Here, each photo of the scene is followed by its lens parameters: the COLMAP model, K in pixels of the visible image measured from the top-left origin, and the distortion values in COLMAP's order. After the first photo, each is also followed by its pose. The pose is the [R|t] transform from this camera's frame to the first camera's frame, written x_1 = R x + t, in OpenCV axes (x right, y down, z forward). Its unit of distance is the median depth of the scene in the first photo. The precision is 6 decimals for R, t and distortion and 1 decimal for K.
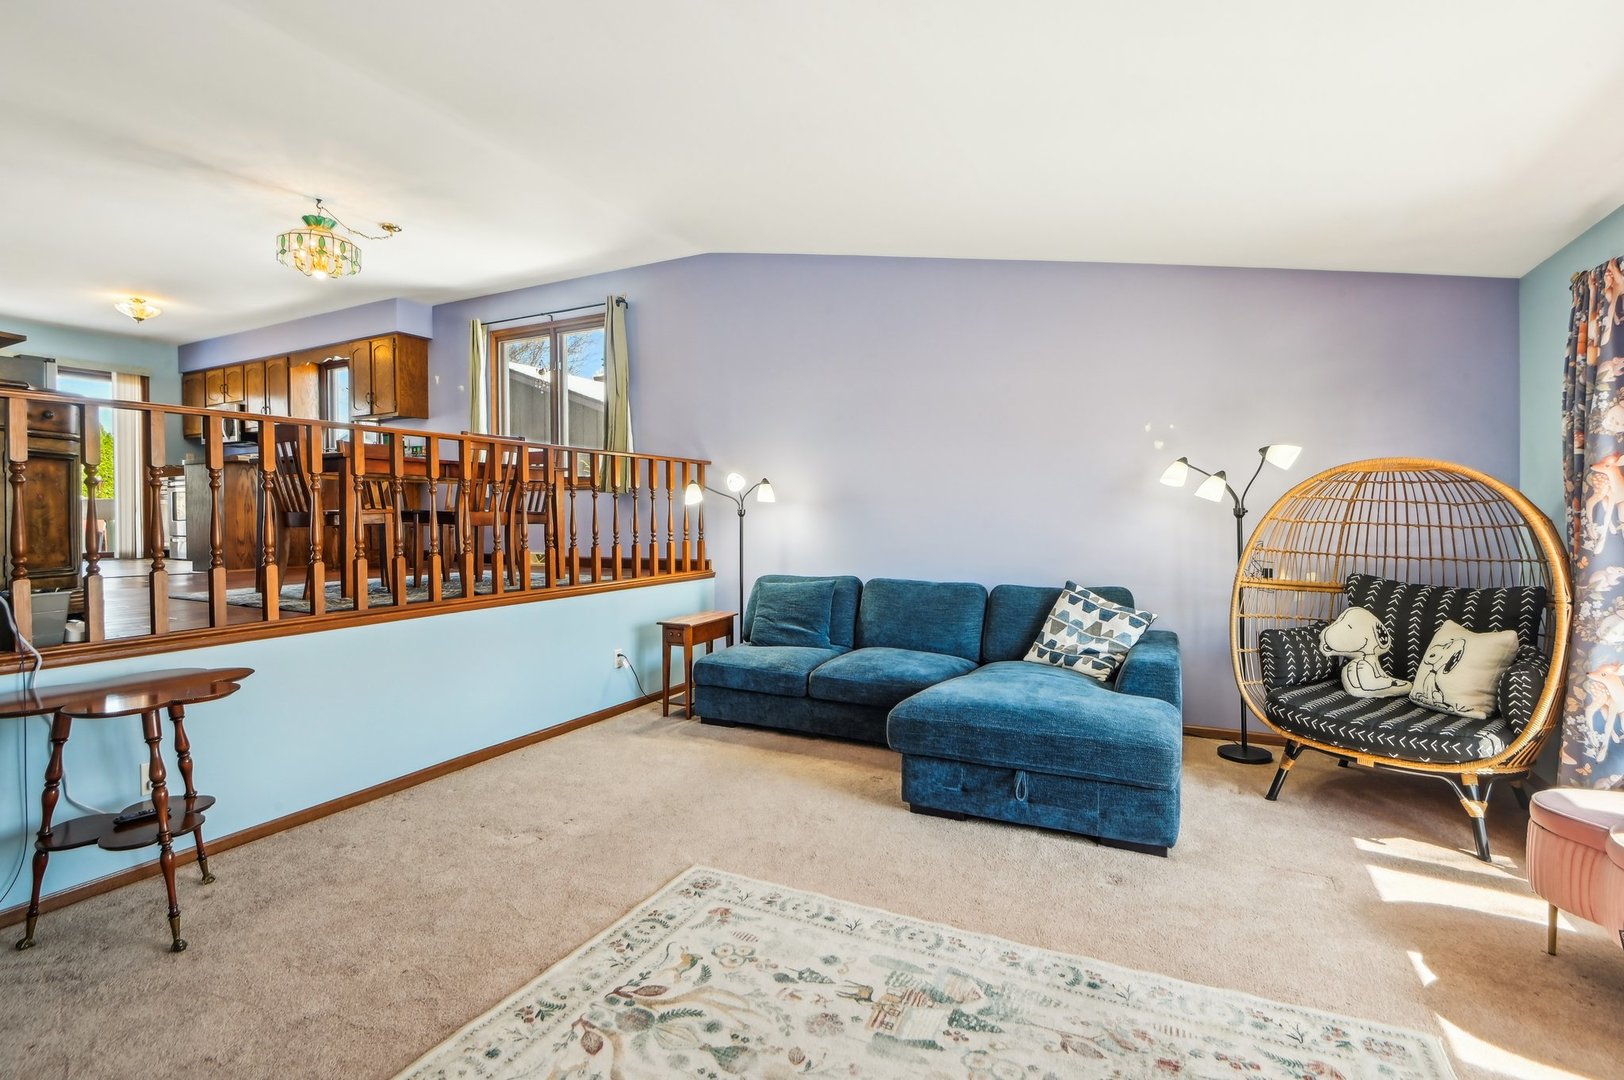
lens RADIAL K [[767.7, 0, 815.8], [0, 767.7, 489.4], [0, 0, 1]] dist [0.002561, -0.013468]
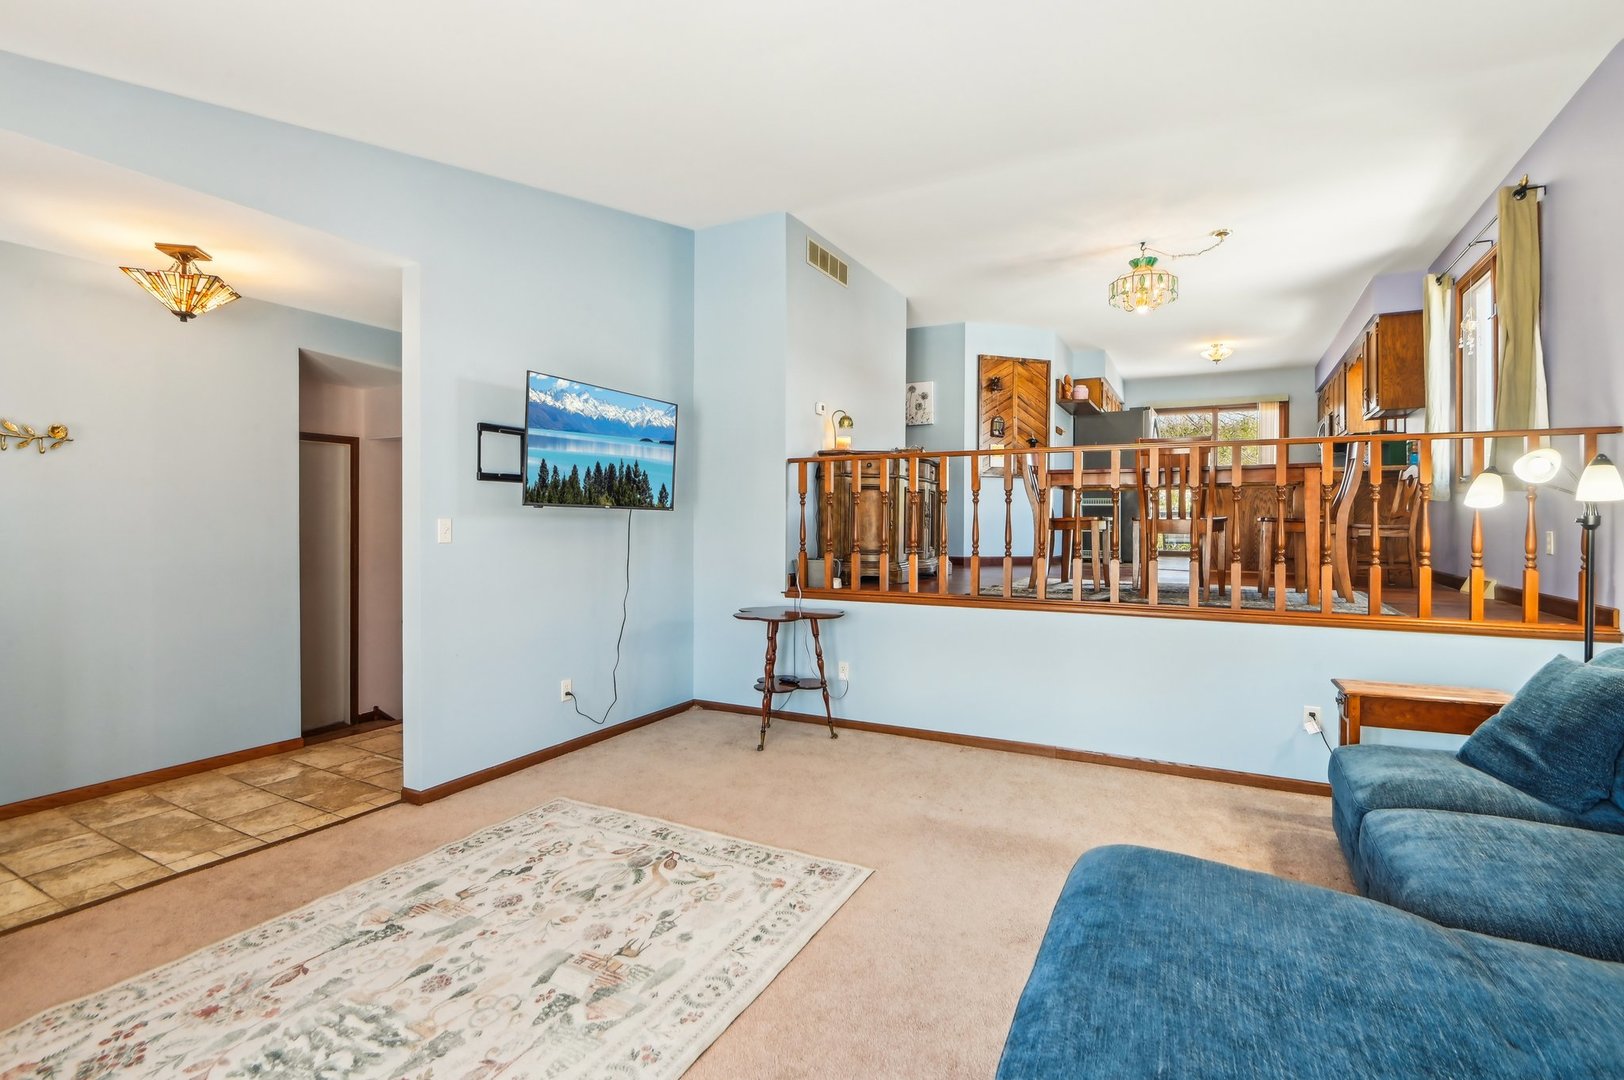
lens RADIAL K [[767.7, 0, 815.8], [0, 767.7, 489.4], [0, 0, 1]] dist [0.002561, -0.013468]
pose [[-0.029559, -0.036188, -0.998908, 1.105718], [0.026834, 0.998956, -0.036984, 0.033446], [0.999203, -0.027898, -0.028557, 1.229869]]
